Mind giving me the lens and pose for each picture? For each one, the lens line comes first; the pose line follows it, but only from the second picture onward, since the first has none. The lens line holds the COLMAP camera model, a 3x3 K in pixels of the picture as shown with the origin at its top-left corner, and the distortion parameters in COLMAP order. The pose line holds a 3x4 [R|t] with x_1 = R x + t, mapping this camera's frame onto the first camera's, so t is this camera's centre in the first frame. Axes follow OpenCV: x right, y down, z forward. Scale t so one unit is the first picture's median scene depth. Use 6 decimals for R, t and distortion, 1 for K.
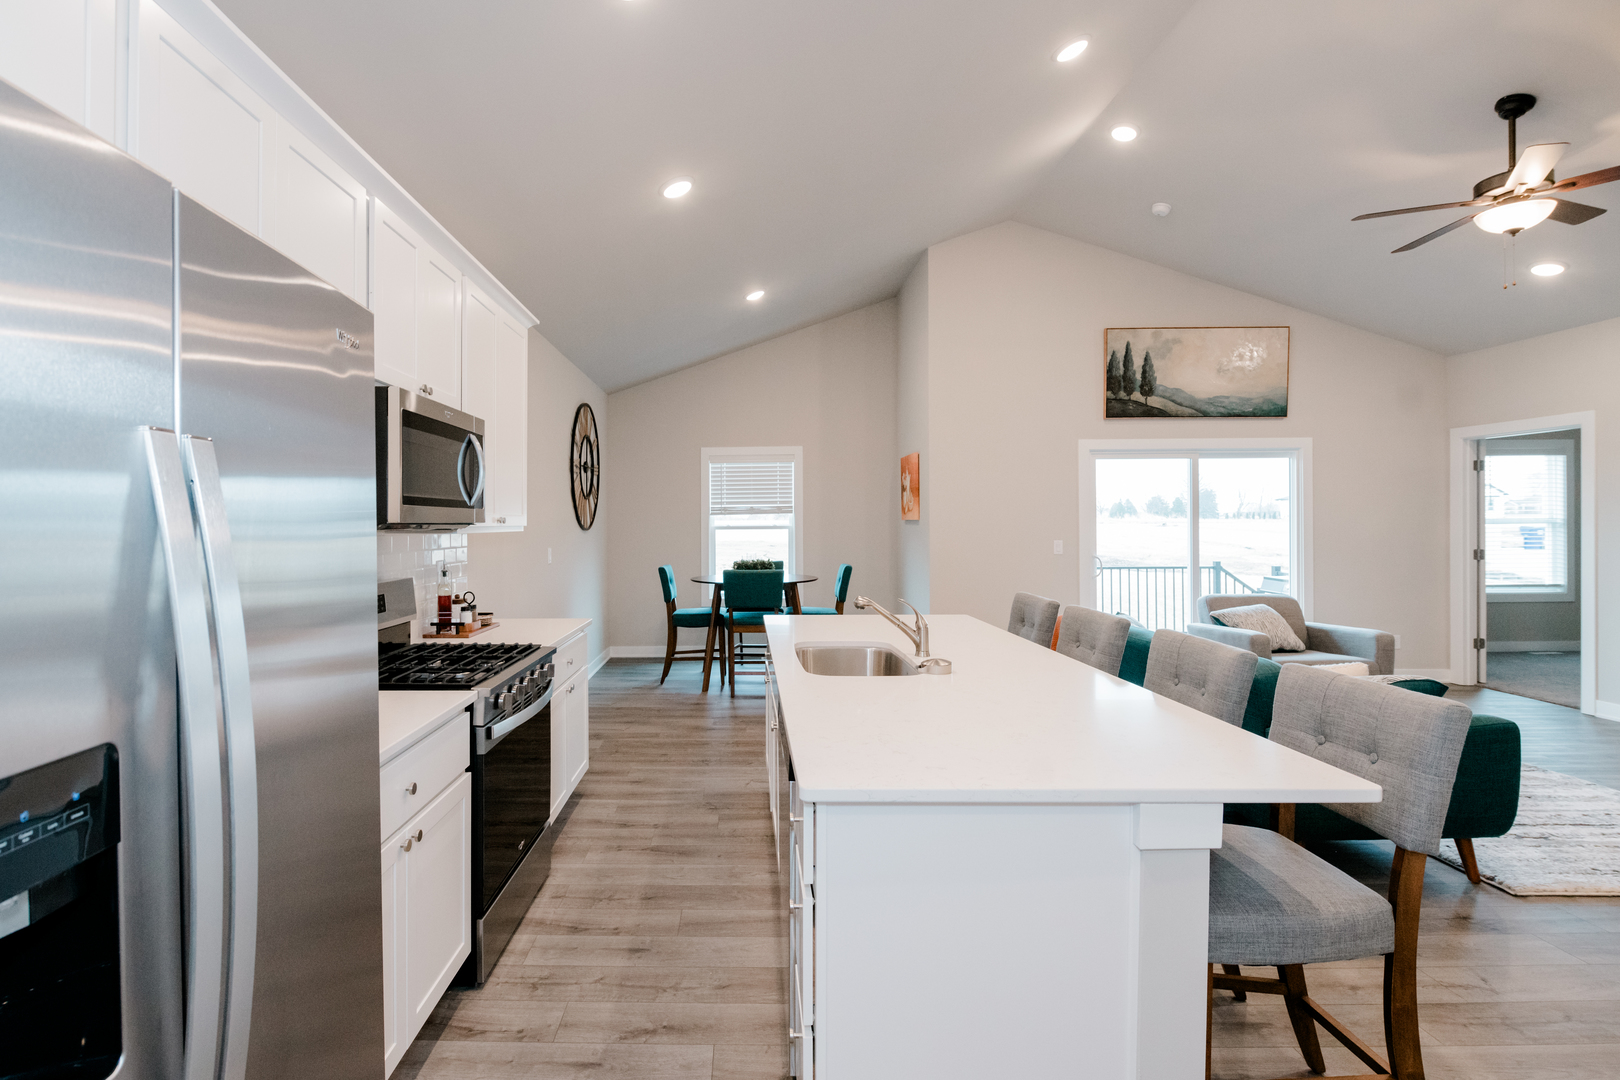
lens RADIAL K [[776.2, 0, 800.8], [0, 776.2, 527.4], [0, 0, 1]] dist [0.001549, -0.000096]
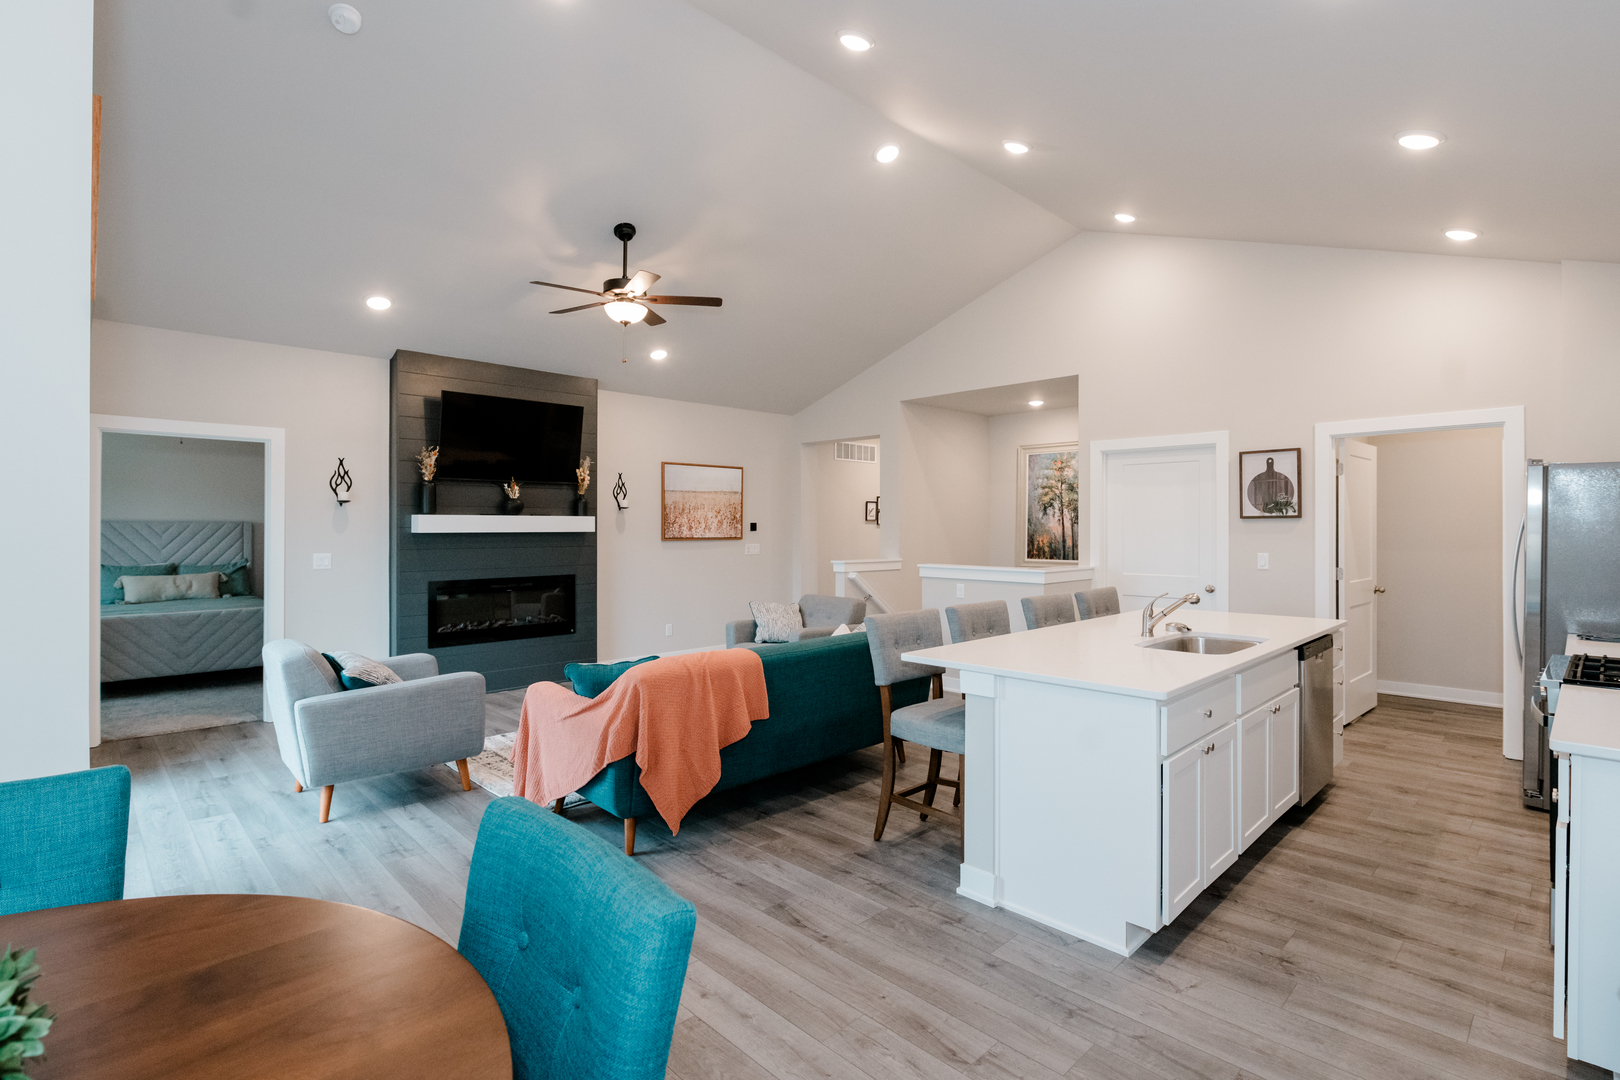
lens RADIAL K [[776.2, 0, 805.0], [0, 776.2, 532.8], [0, 0, 1]] dist [0.001549, -0.000096]
pose [[-0.650810, 0.002143, 0.759237, -0.325698], [0.006169, 0.999978, 0.002465, -0.014078], [-0.759215, 0.006288, -0.650809, 1.613734]]
